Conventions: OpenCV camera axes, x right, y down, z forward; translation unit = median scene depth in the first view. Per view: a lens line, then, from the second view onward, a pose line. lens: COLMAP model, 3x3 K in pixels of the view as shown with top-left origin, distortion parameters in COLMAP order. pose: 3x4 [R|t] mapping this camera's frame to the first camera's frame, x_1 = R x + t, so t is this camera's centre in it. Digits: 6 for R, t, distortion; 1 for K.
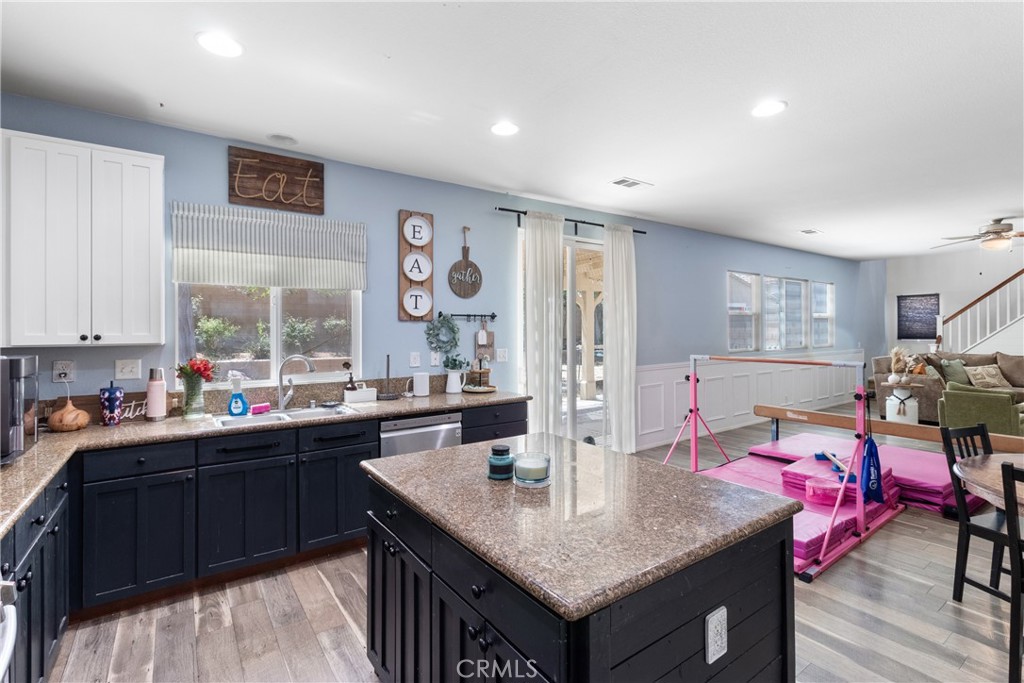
lens RADIAL K [[468.3, 0, 527.2], [0, 468.3, 329.6], [0, 0, 1]] dist [0.001251, 0.000597]
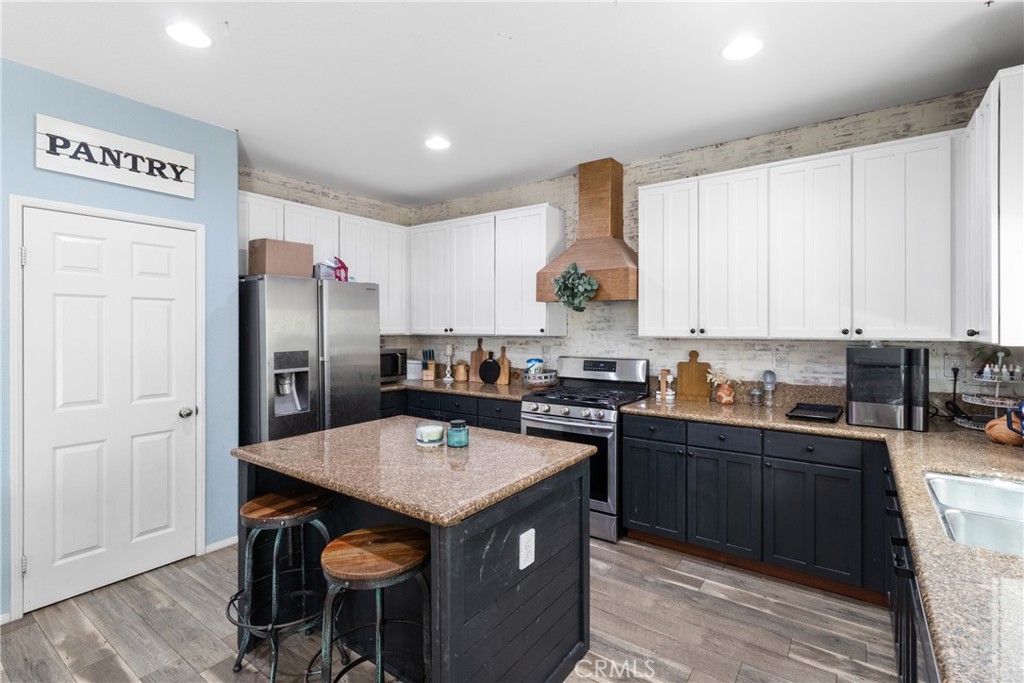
lens RADIAL K [[499.3, 0, 516.9], [0, 499.3, 319.3], [0, 0, 1]] dist [0.008636, -0.000830]
pose [[-0.951578, 0.002005, -0.307402, 0.103872], [0.005977, 0.999910, -0.011982, -0.001290], [0.307350, -0.013239, -0.951504, 1.195834]]
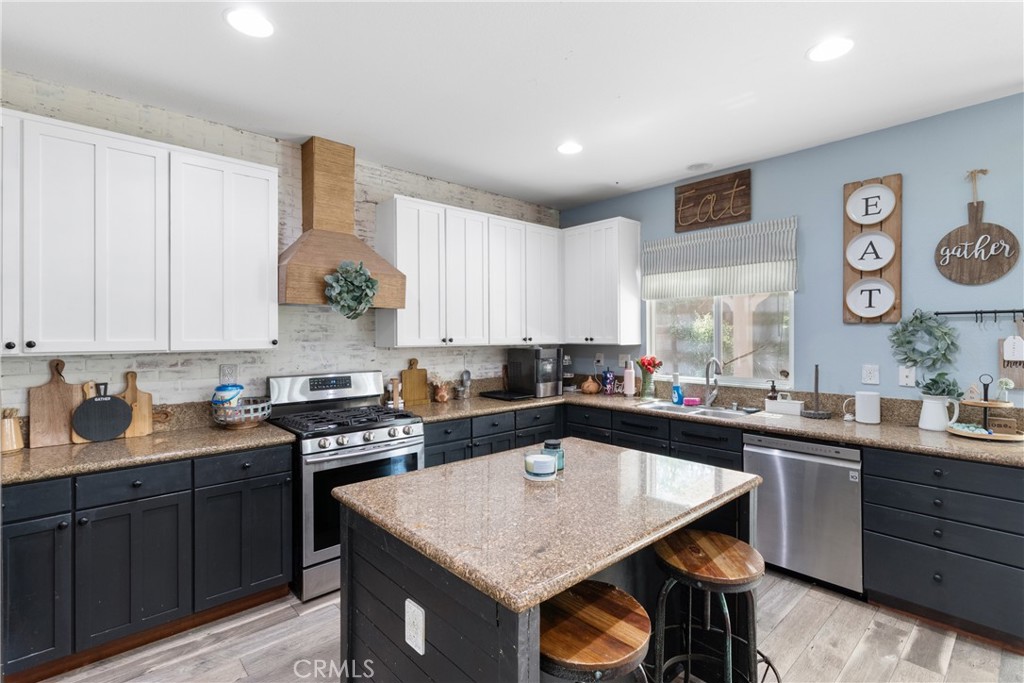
lens RADIAL K [[483.5, 0, 519.3], [0, 483.5, 334.0], [0, 0, 1]] dist [-0.001240, 0.003837]
pose [[0.116701, 0.002684, -0.993164, 0.560032], [0.000891, 0.999996, 0.002807, -0.004960], [0.993167, -0.001213, 0.116698, 0.408517]]
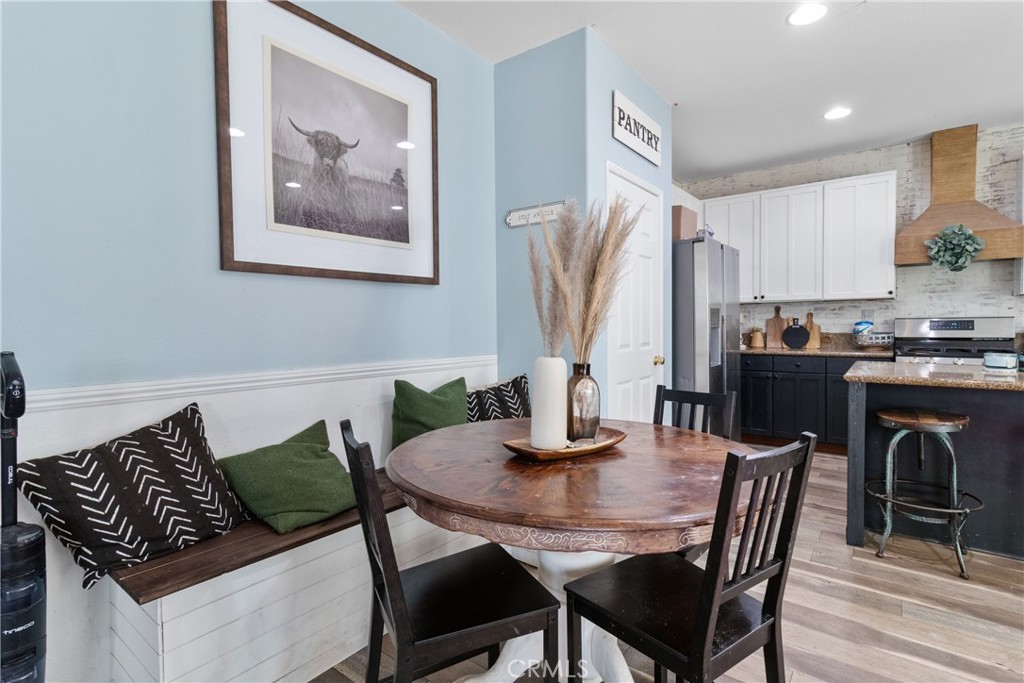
lens RADIAL K [[499.3, 0, 517.1], [0, 499.3, 332.9], [0, 0, 1]] dist [0.008636, -0.000830]
pose [[-0.959738, 0.022895, -0.279964, 0.943378], [0.018090, 0.999642, 0.019734, 0.071184], [0.280315, 0.013875, -0.959808, 1.038688]]
